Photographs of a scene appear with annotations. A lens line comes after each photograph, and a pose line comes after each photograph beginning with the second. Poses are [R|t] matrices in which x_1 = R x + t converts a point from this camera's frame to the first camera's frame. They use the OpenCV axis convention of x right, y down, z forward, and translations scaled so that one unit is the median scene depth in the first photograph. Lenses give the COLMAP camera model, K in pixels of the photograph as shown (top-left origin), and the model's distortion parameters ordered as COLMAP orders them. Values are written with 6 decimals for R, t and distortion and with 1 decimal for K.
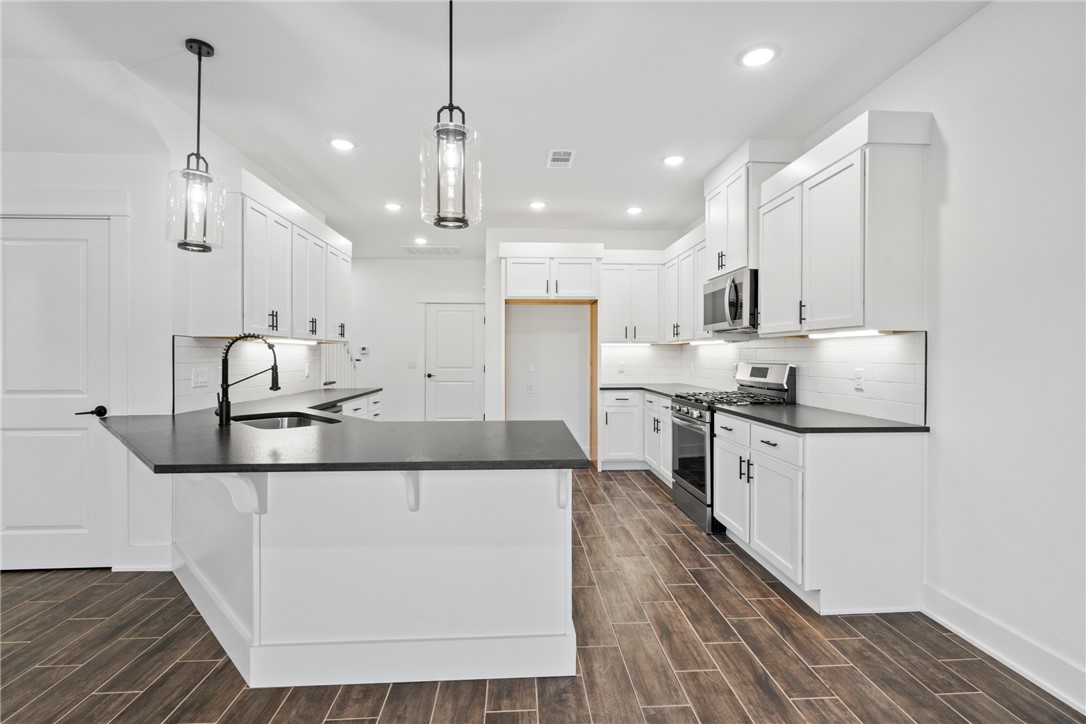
lens RADIAL K [[501.6, 0, 542.0], [0, 501.6, 352.3], [0, 0, 1]] dist [0.004401, 0.000514]
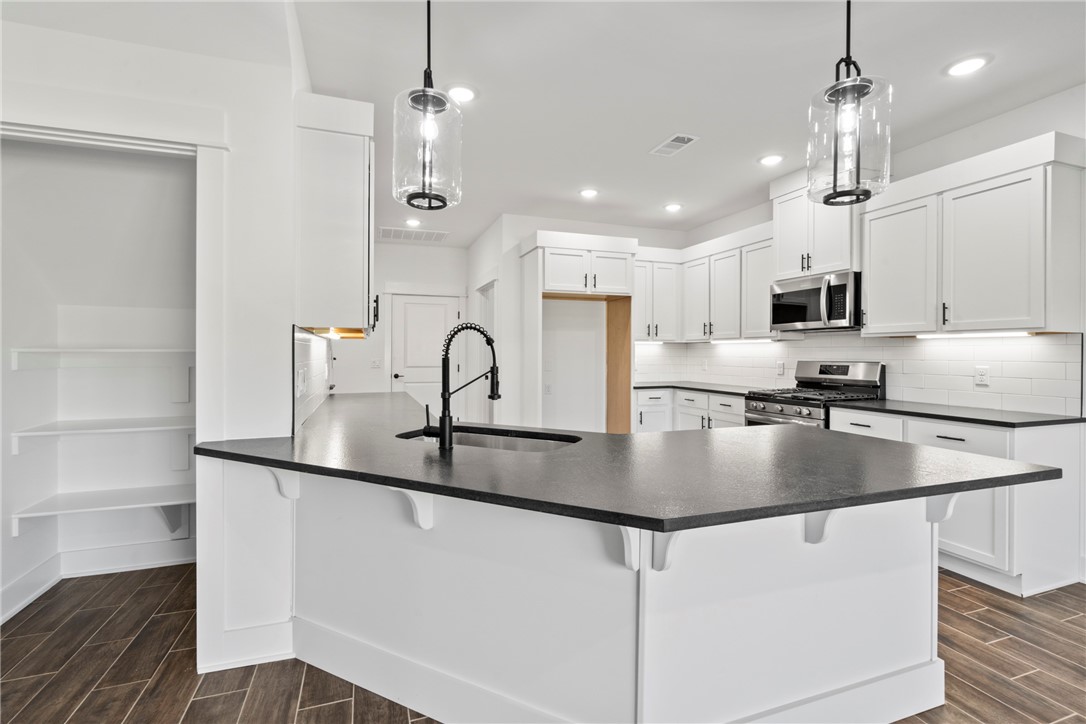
lens RADIAL K [[498.2, 0, 545.4], [0, 498.2, 349.6], [0, 0, 1]] dist [0.005920, -0.000034]
pose [[0.957495, 0.004045, 0.288422, -0.503175], [-0.003705, 0.999992, -0.001726, 0.001009], [-0.288426, 0.000584, 0.957502, 0.188075]]
